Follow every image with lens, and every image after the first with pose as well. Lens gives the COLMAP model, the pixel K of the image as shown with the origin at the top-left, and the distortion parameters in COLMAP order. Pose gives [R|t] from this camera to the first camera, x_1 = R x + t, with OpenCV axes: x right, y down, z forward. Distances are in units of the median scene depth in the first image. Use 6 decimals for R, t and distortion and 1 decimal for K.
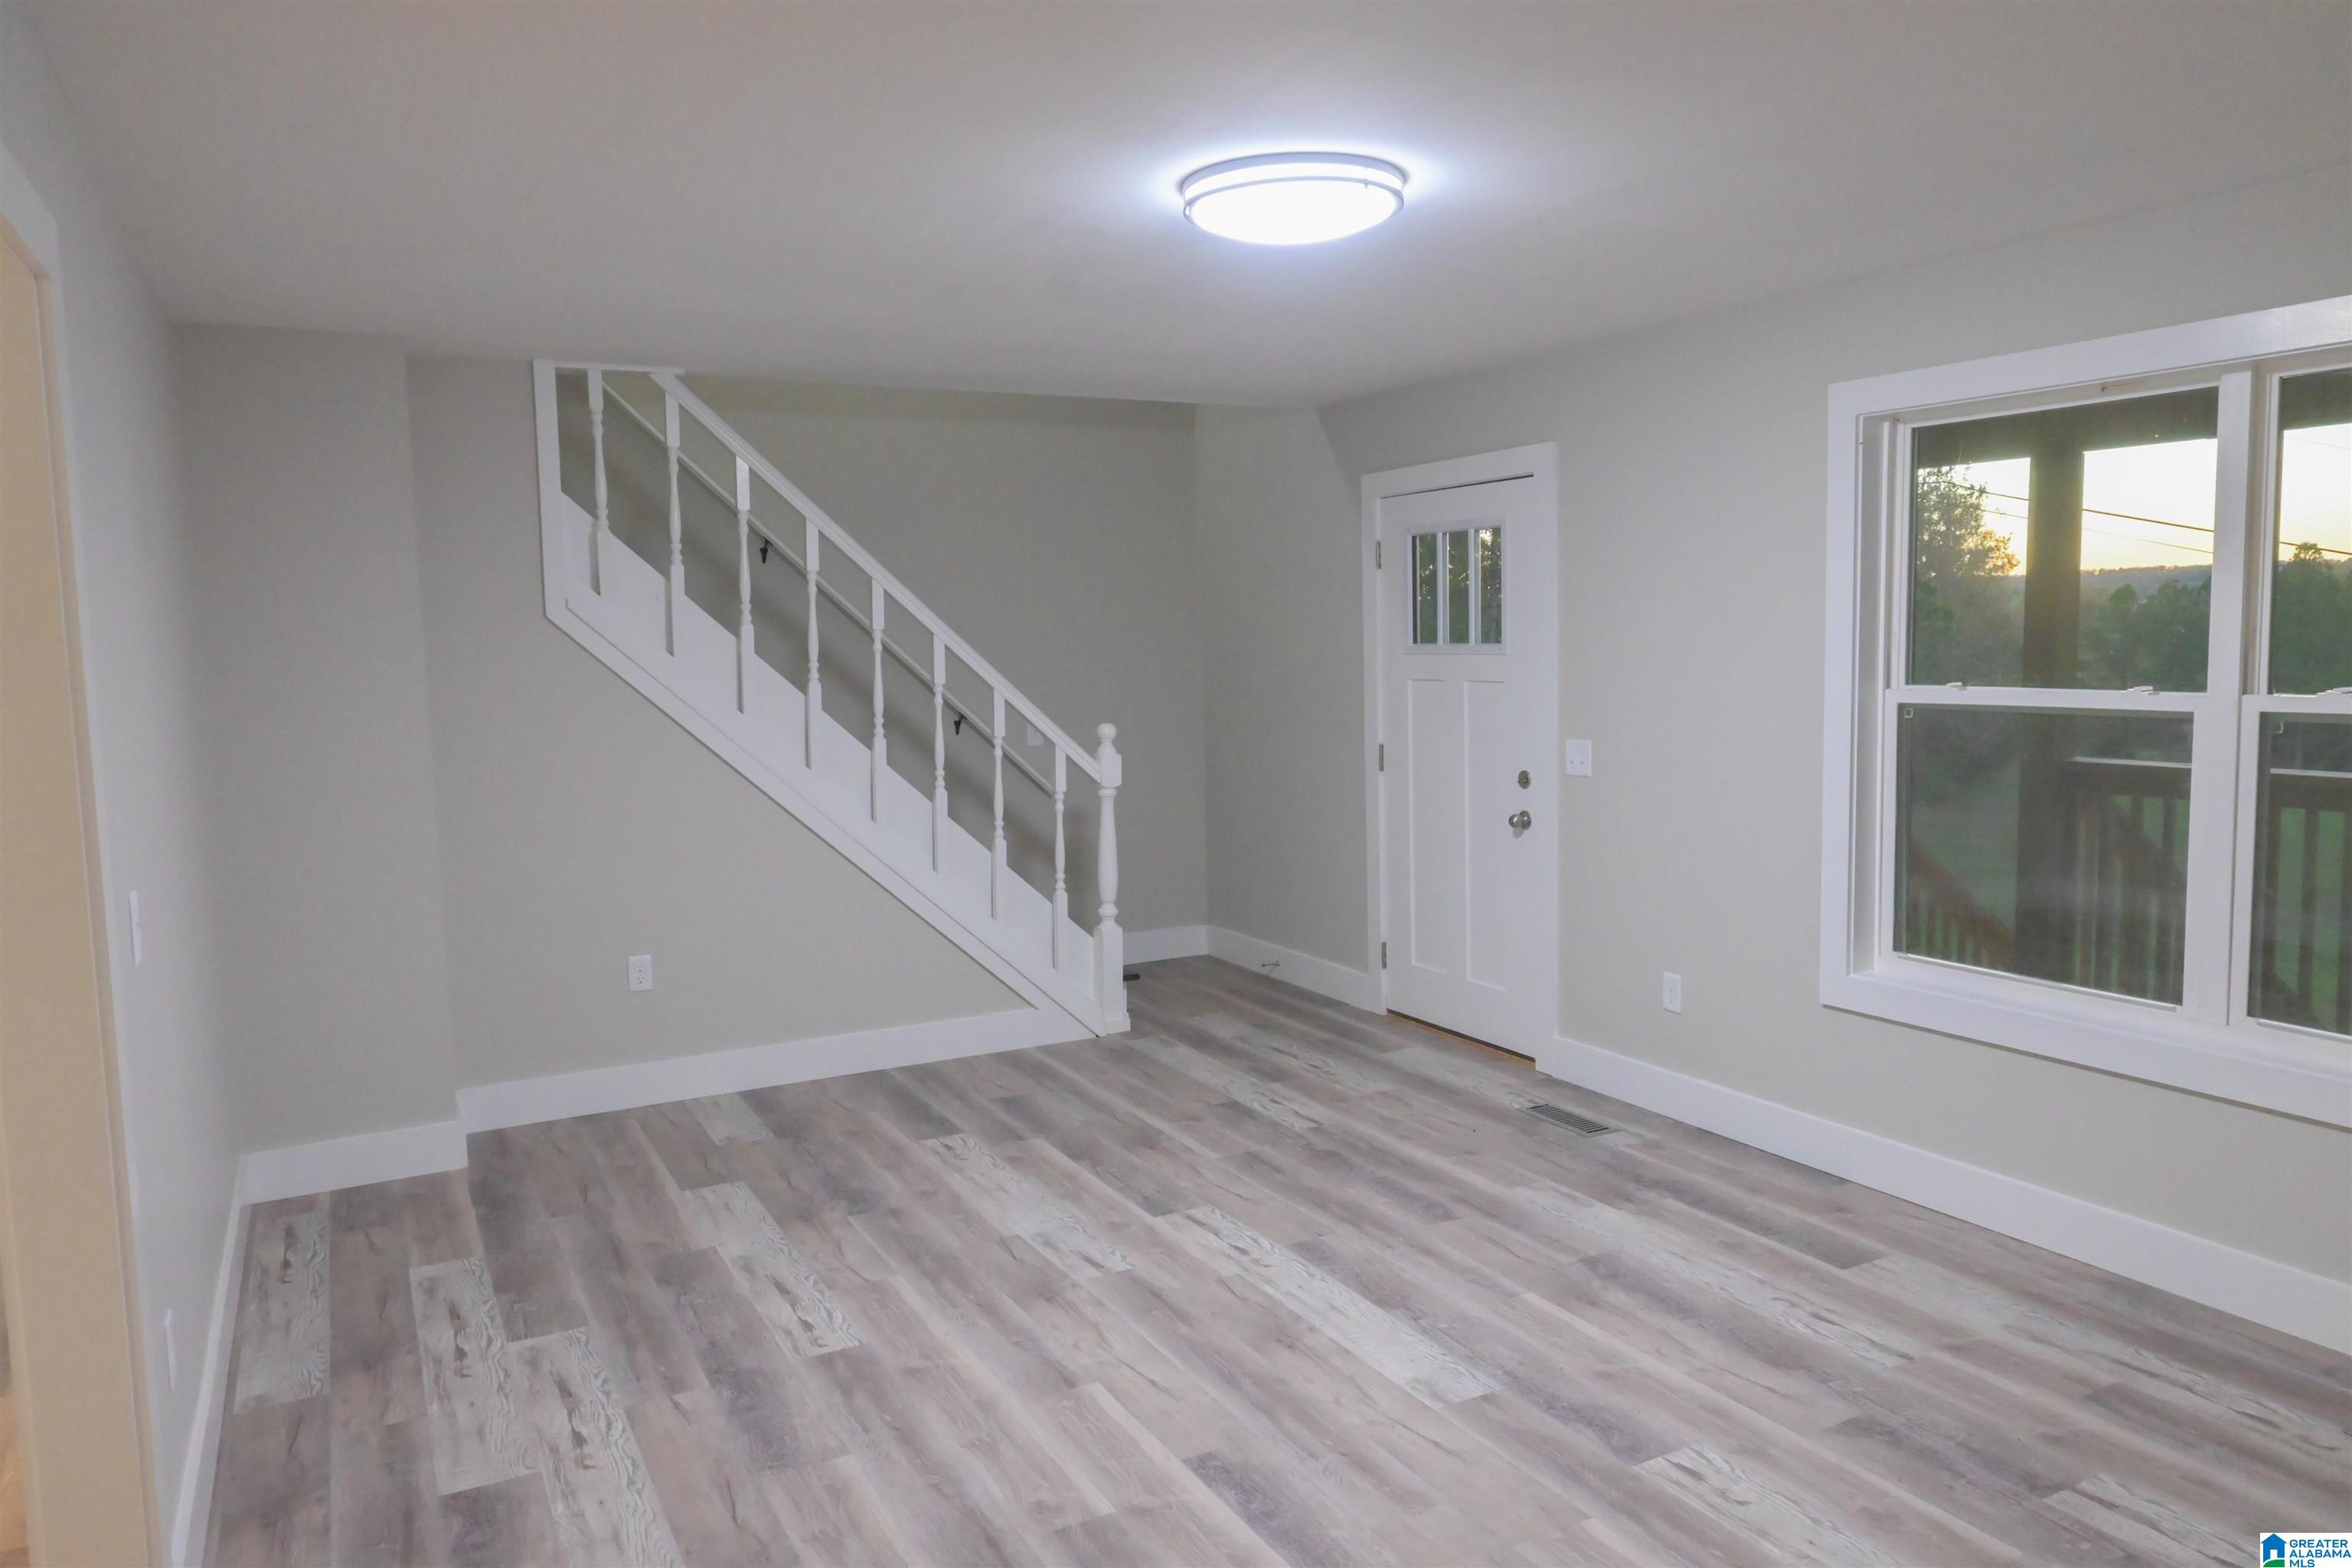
lens RADIAL K [[1619.5, 0, 1177.1], [0, 1619.5, 778.2], [0, 0, 1]] dist [0.006406, -0.001418]
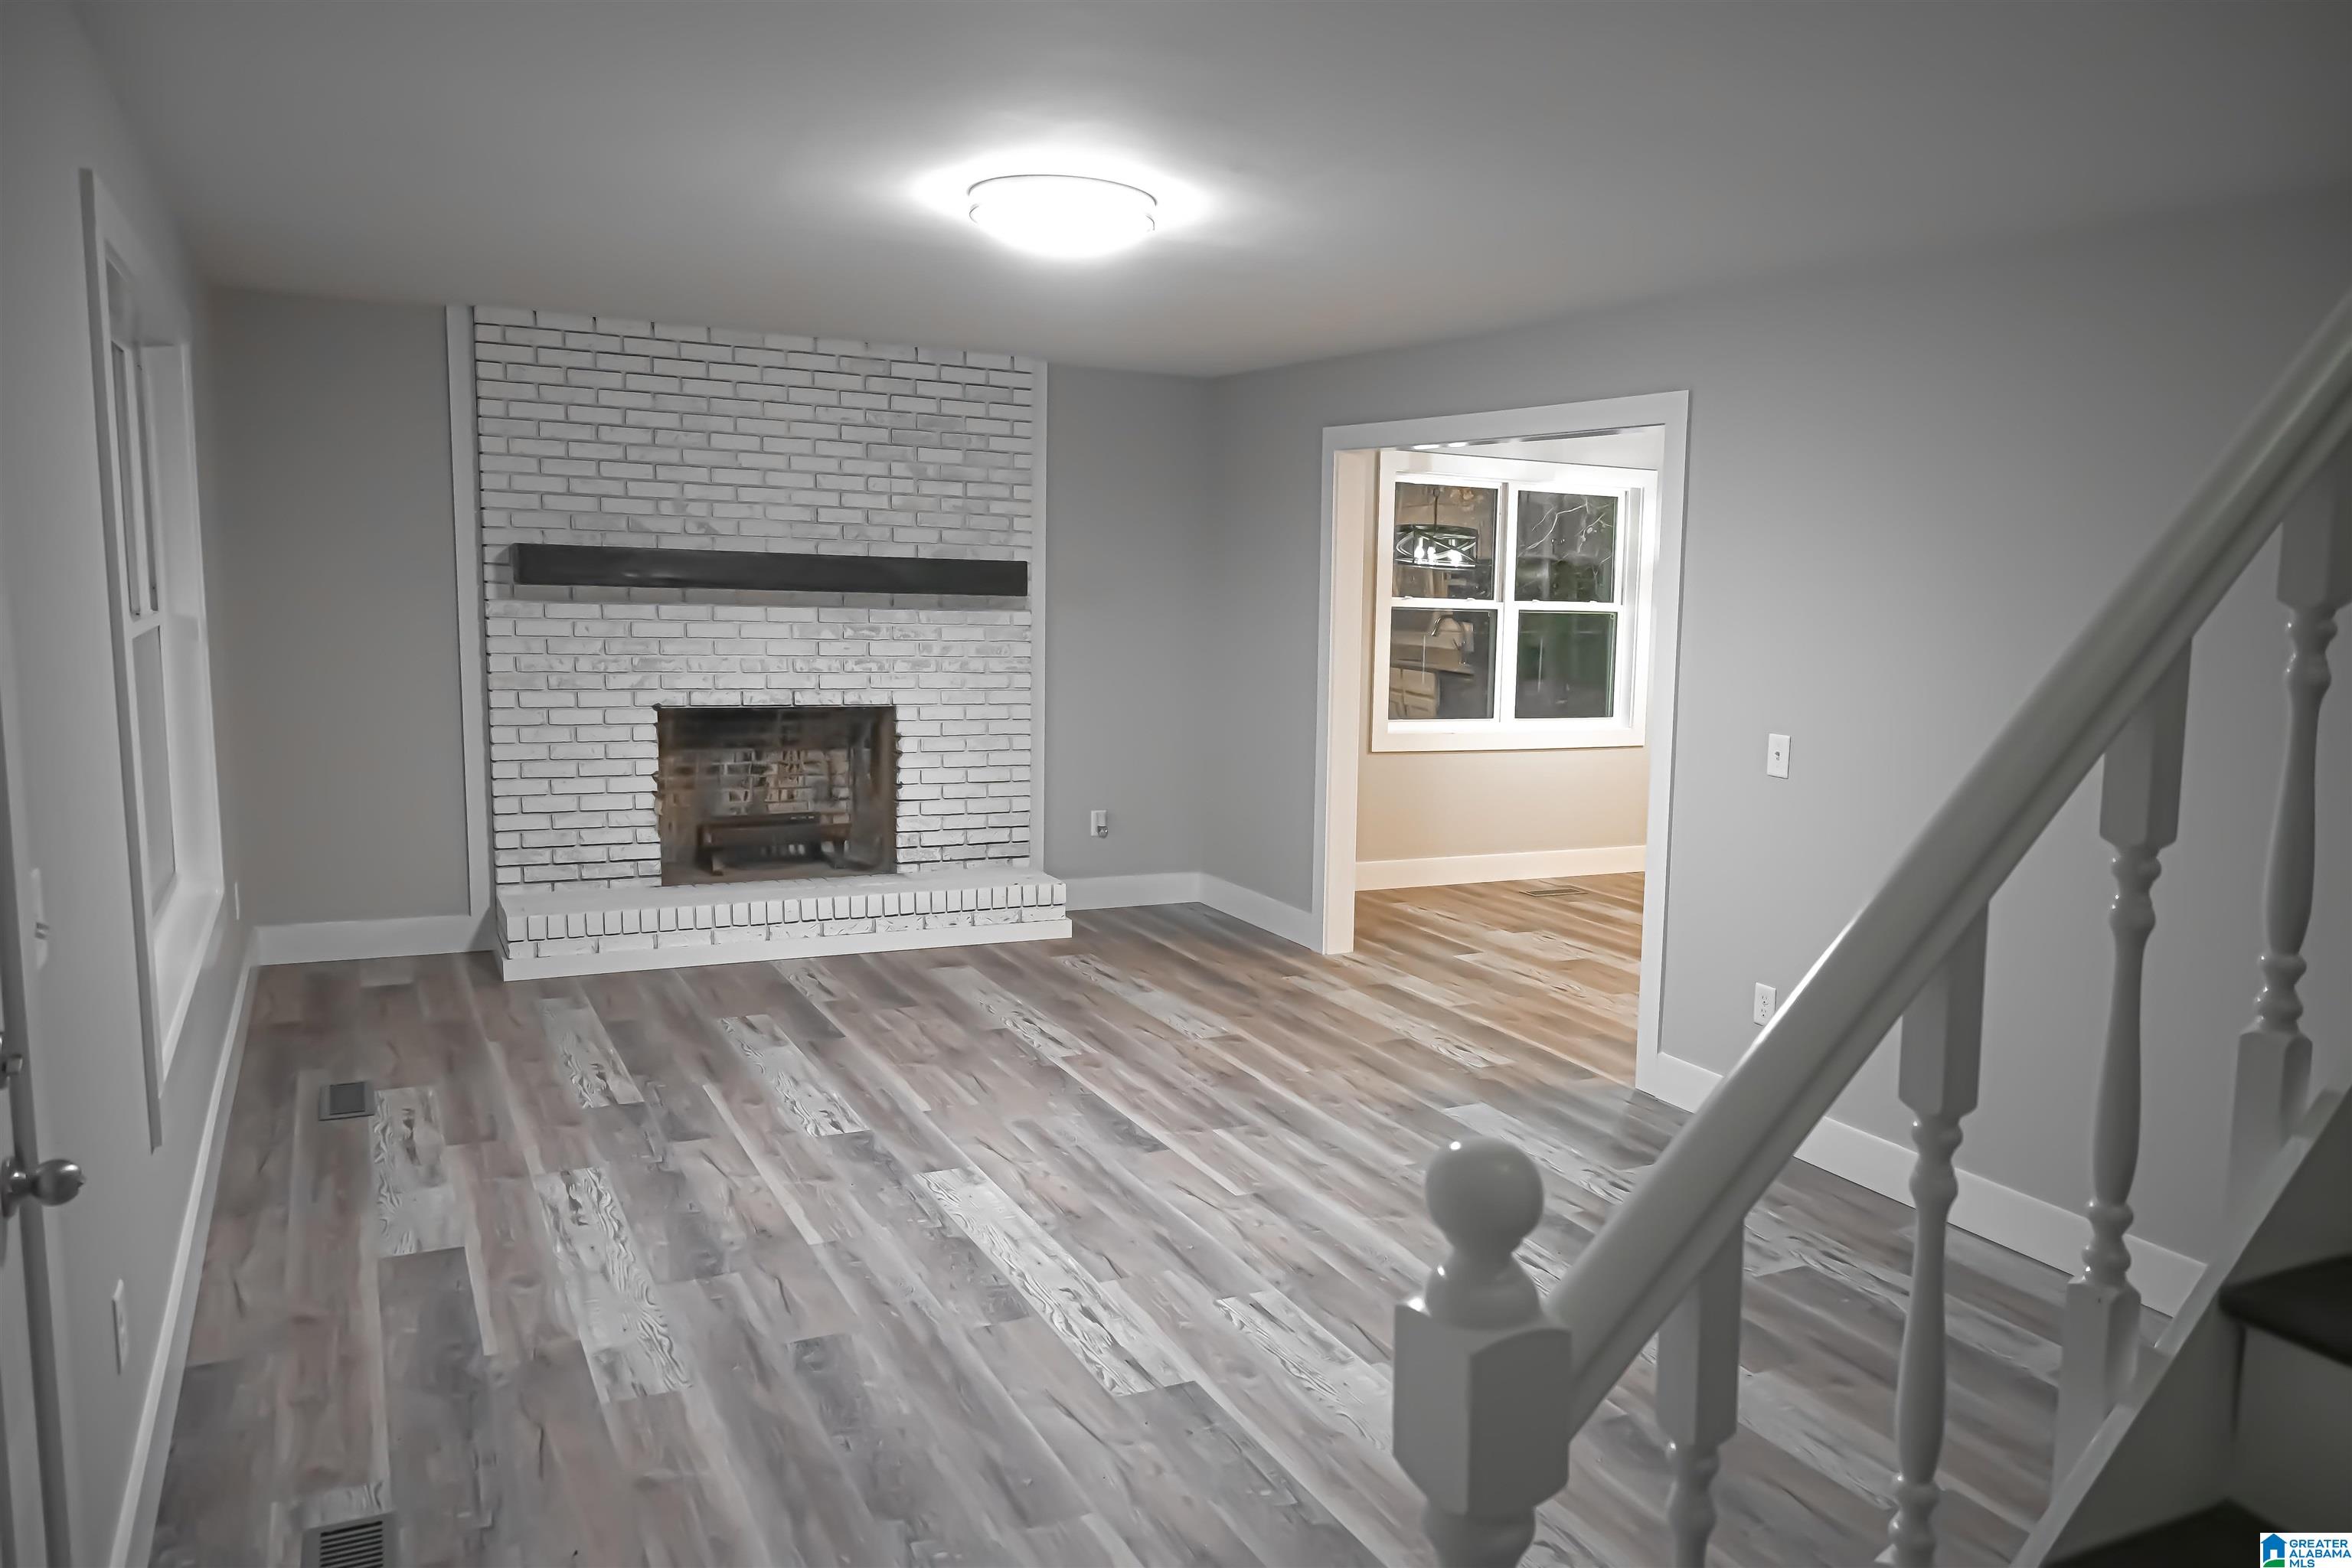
lens RADIAL K [[1619.5, 0, 1177.4], [0, 1619.5, 779.6], [0, 0, 1]] dist [0.006406, -0.001418]
pose [[-0.999866, -0.012626, 0.010399, -0.012525], [-0.010022, 0.975313, 0.220601, -0.181195], [-0.012928, 0.220467, -0.975309, 1.925110]]
